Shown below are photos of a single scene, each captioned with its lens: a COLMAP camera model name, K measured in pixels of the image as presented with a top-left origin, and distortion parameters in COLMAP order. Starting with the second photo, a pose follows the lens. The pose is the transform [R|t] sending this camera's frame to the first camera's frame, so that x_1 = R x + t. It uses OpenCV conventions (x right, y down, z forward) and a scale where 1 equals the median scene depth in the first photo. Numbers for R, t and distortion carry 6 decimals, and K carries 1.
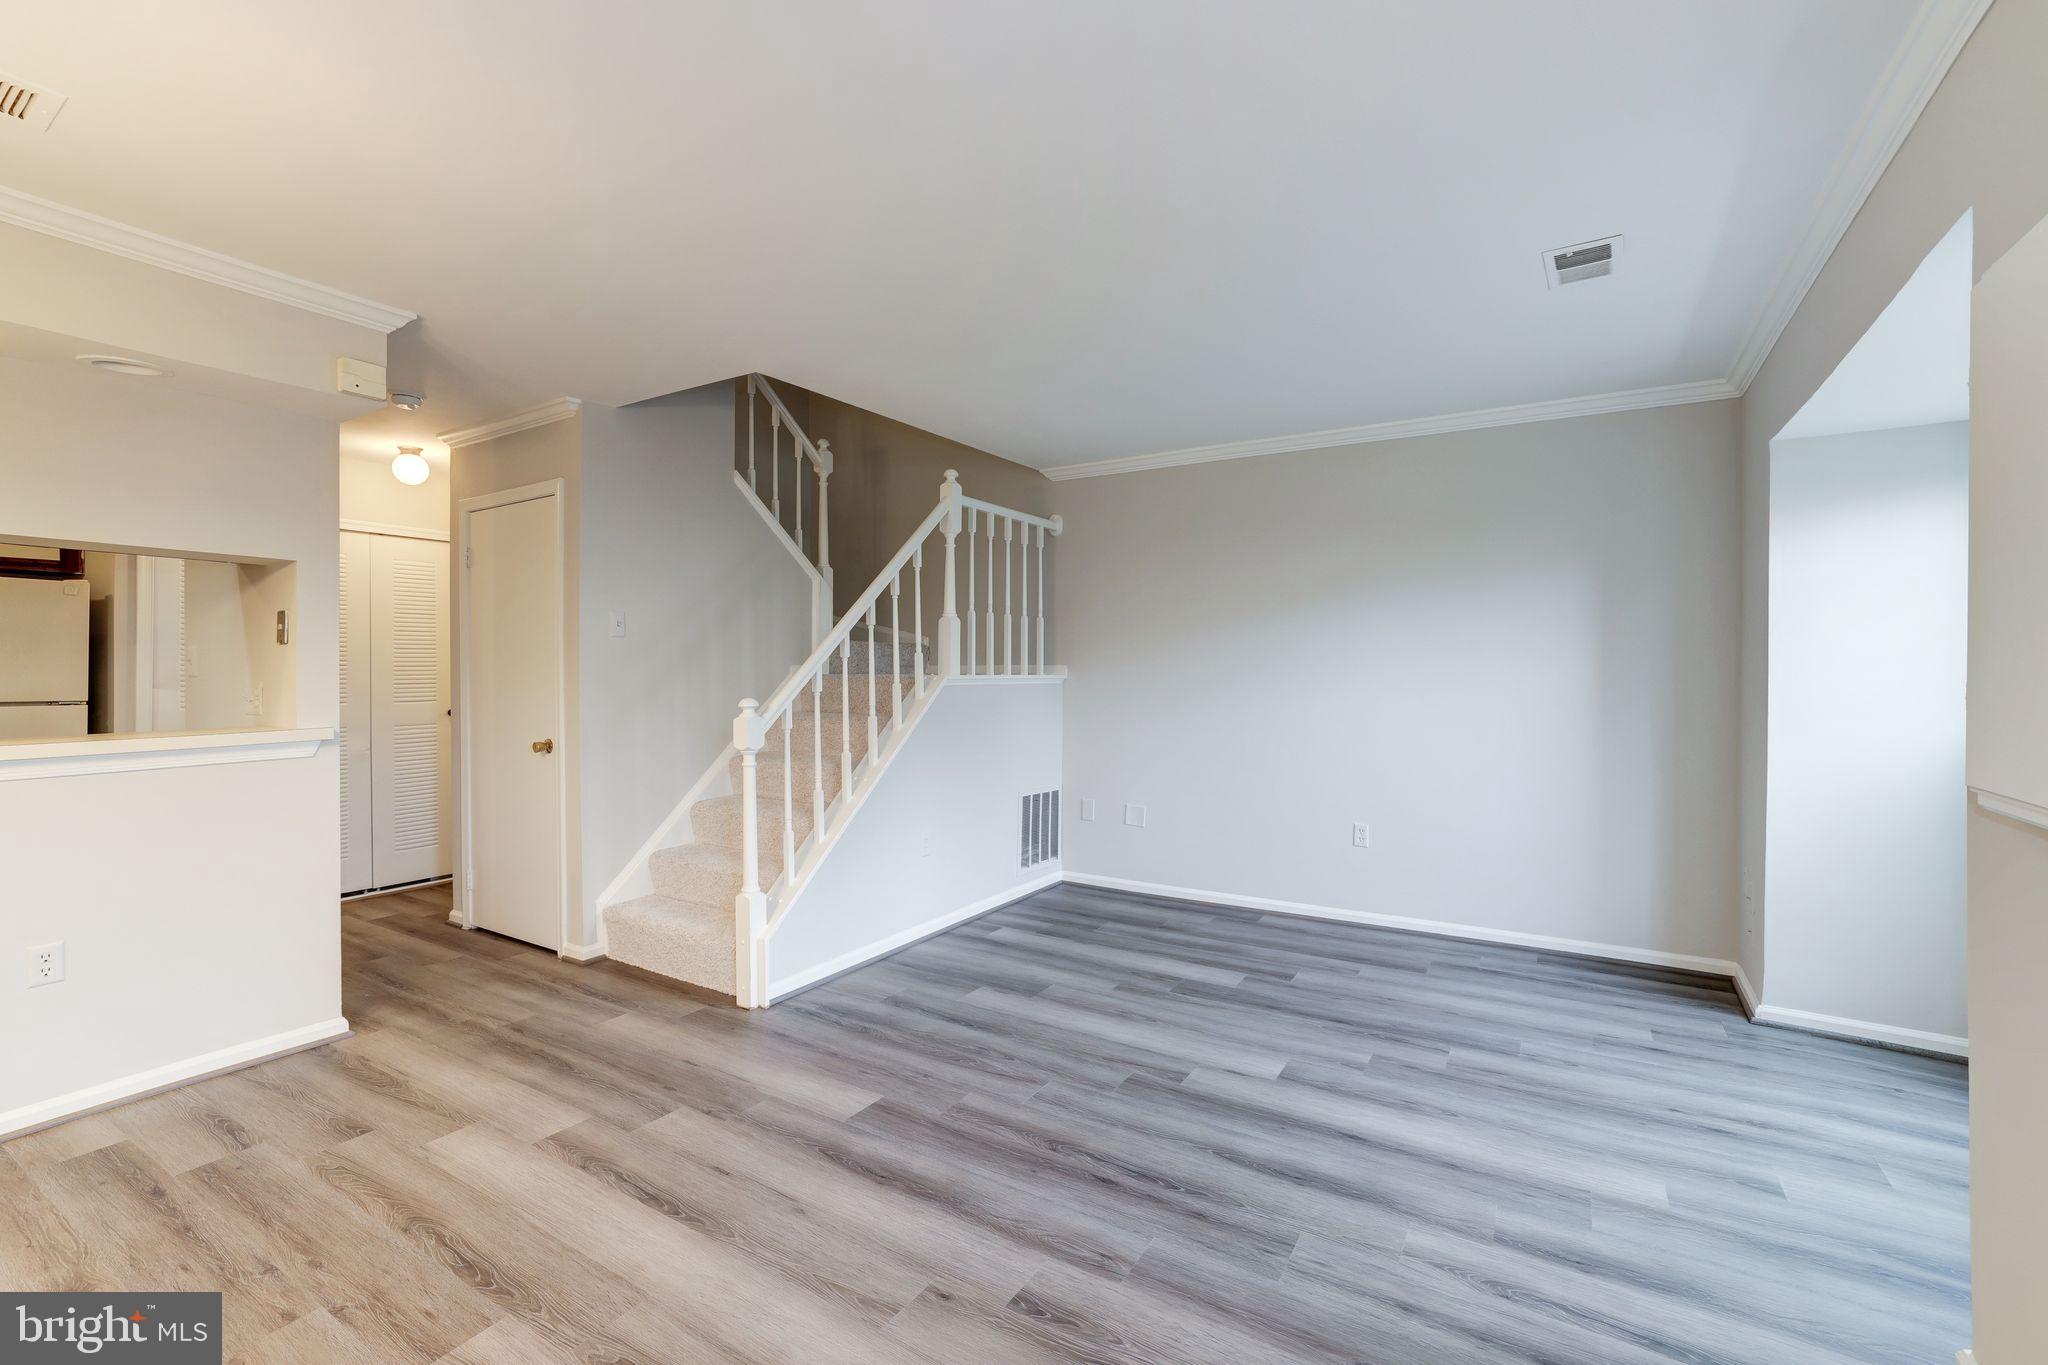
lens RADIAL K [[881.3, 0, 1033.2], [0, 881.3, 670.8], [0, 0, 1]] dist [-0.018651, 0.004279]
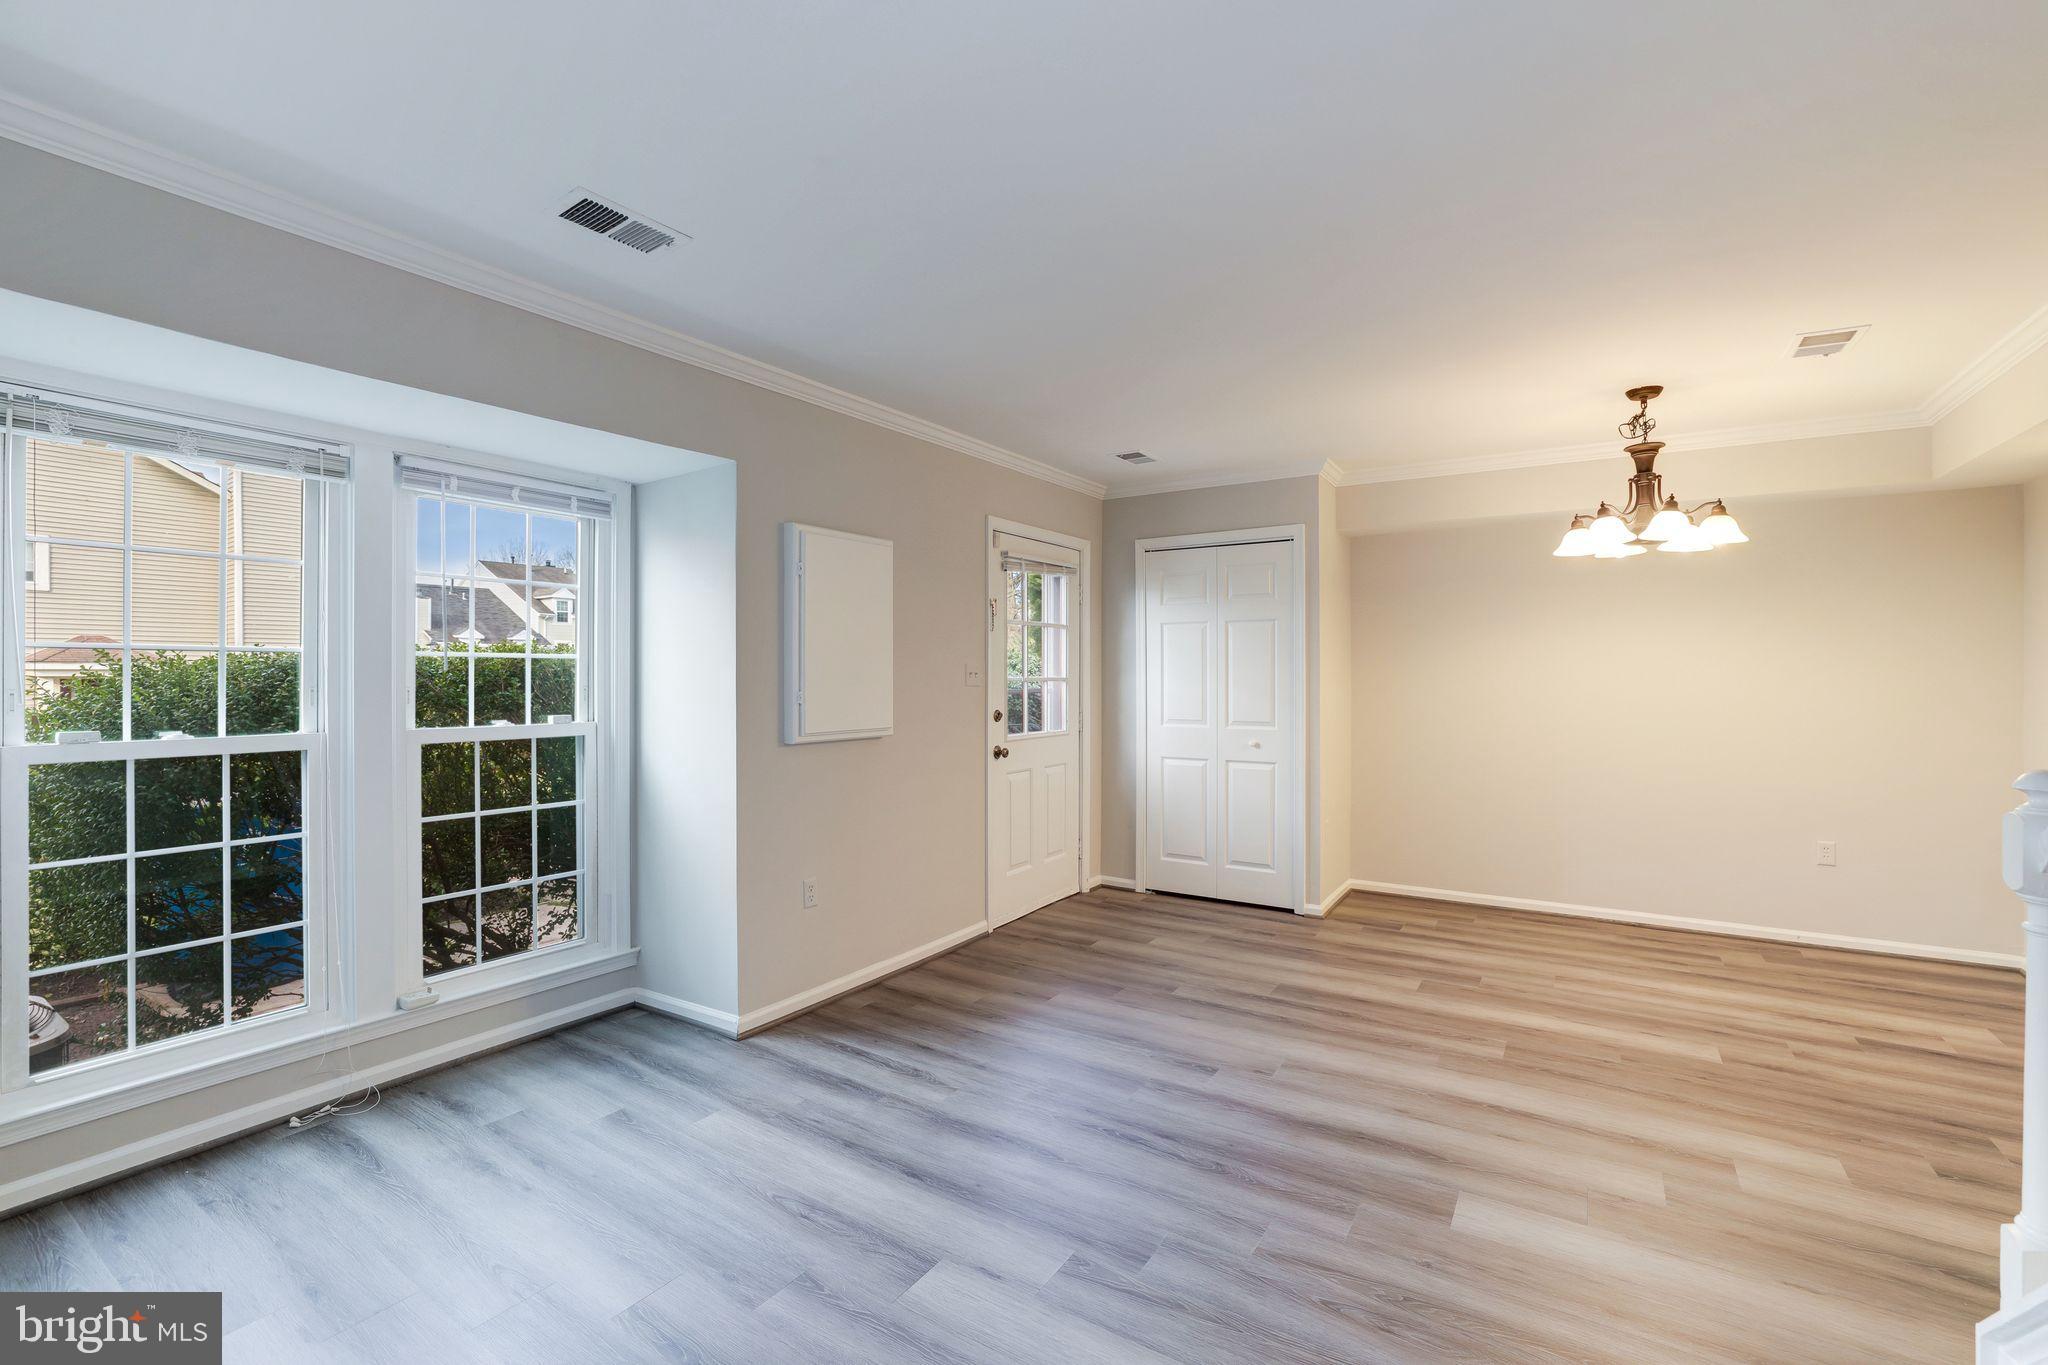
lens RADIAL K [[881.3, 0, 1023.0], [0, 881.3, 676.1], [0, 0, 1]] dist [-0.018651, 0.004279]
pose [[-0.999348, 0.003475, 0.035928, 0.202472], [0.003695, 0.999975, 0.006046, -0.027249], [-0.035906, 0.006175, -0.999336, 1.926907]]
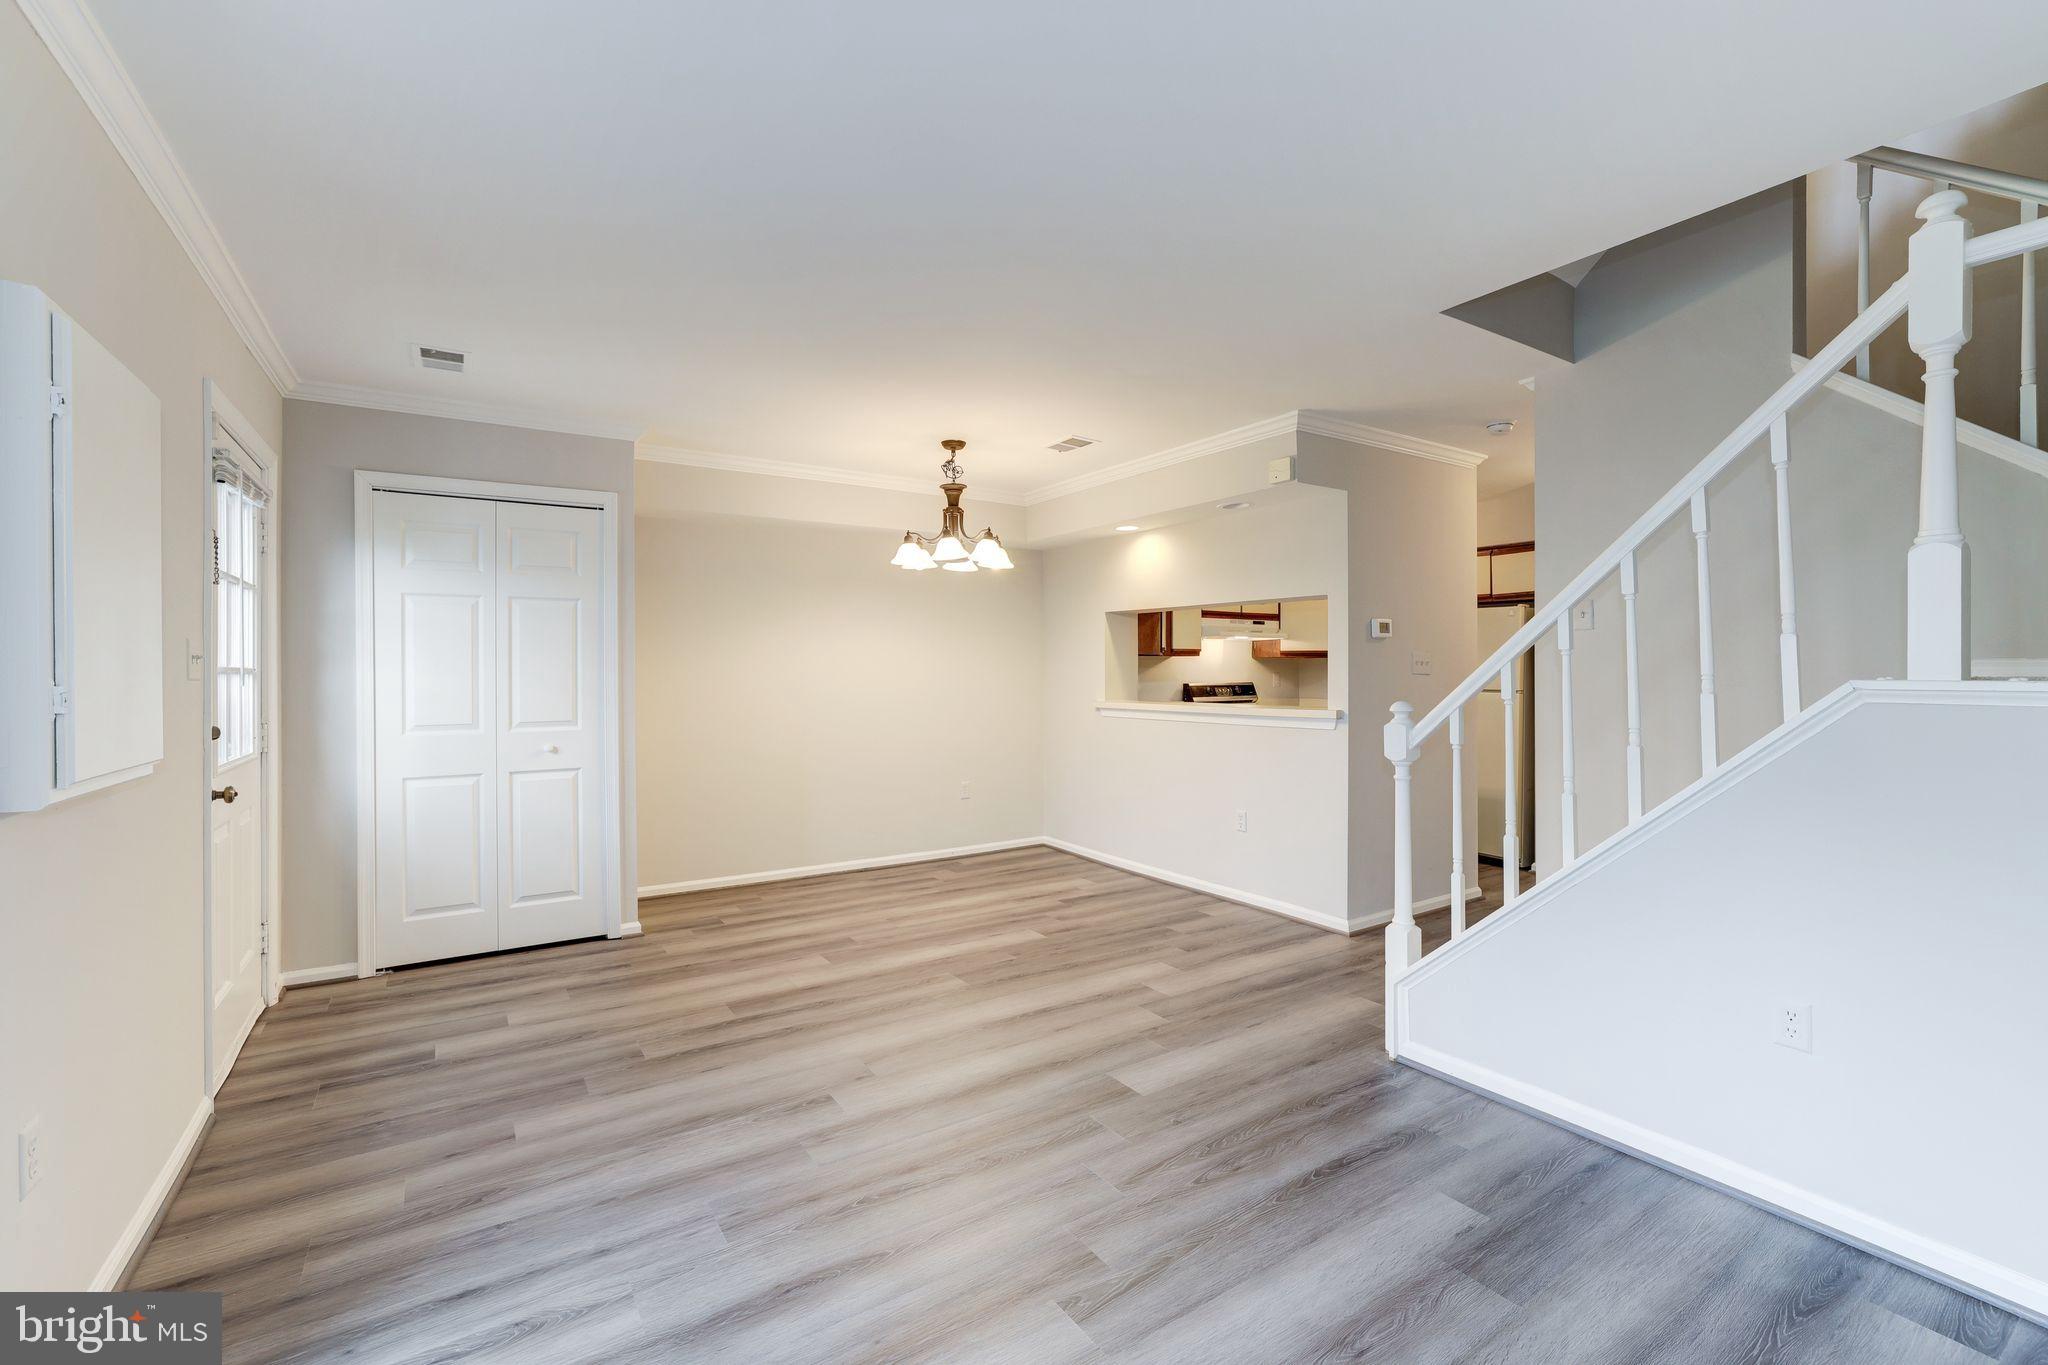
lens RADIAL K [[881.3, 0, 1011.5], [0, 881.3, 673.5], [0, 0, 1]] dist [-0.018651, 0.004279]
pose [[-0.441576, 0.003614, -0.897217, 0.847016], [0.002333, 0.999993, 0.002879, -0.000763], [0.897221, -0.000822, -0.441581, 1.393949]]
